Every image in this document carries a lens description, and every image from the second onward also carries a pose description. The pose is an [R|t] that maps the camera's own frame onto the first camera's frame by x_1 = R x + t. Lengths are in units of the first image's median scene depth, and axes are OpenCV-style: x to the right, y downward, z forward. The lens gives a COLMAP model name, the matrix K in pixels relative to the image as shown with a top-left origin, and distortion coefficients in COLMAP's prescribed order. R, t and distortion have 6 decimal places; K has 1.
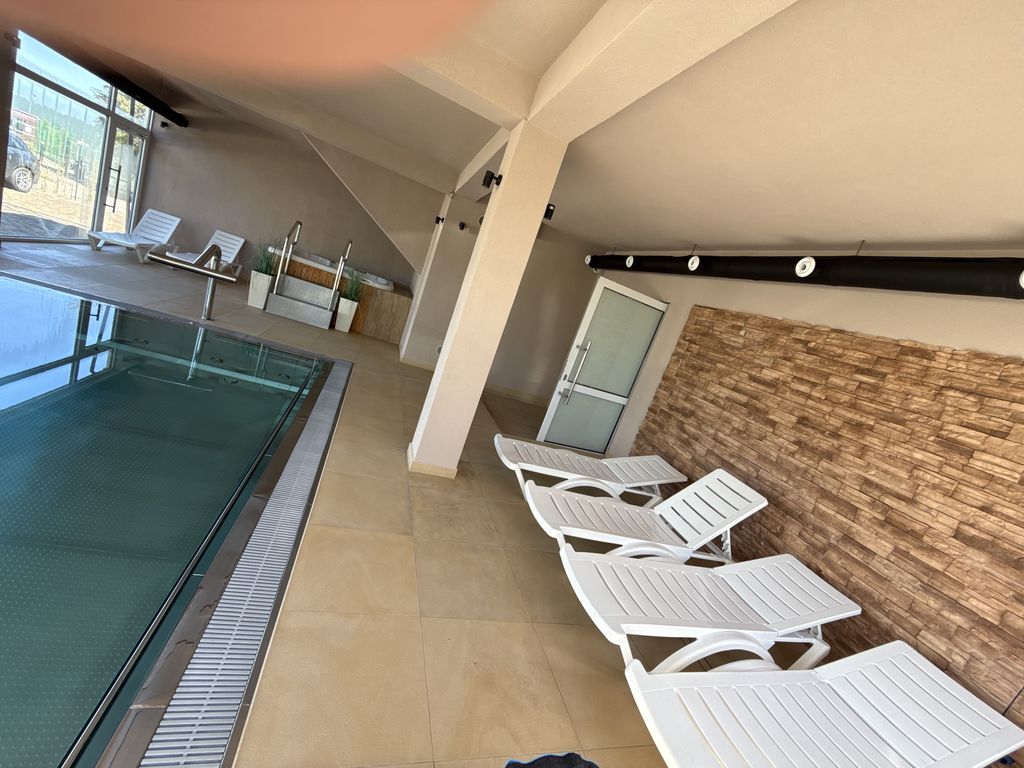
lens RADIAL K [[409.8, 0, 510.6], [0, 409.8, 382.6], [0, 0, 1]] dist [-0.000050, 0.000166]
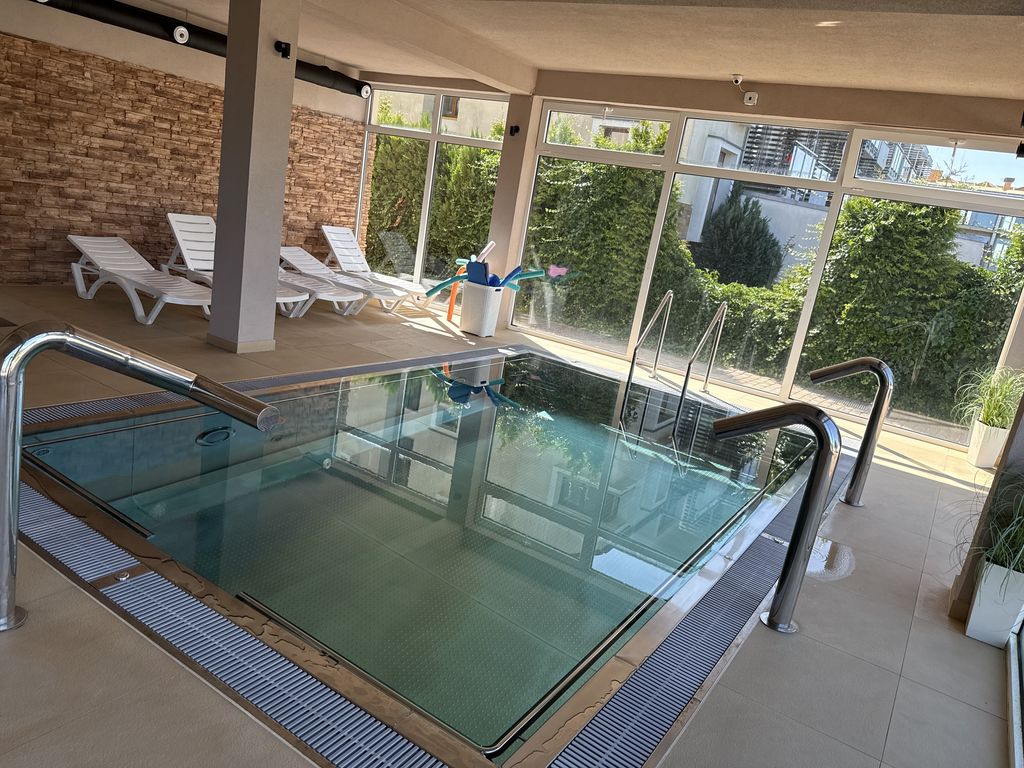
lens RADIAL K [[715.9, 0, 512.0], [0, 715.9, 384.0], [0, 0, 1]] dist [0.000840, -0.000700]
pose [[-0.540461, -0.593660, 0.596213, -1.264219], [-0.199515, 0.778839, 0.594646, -0.677912], [-0.817372, 0.202430, -0.539376, 1.111701]]
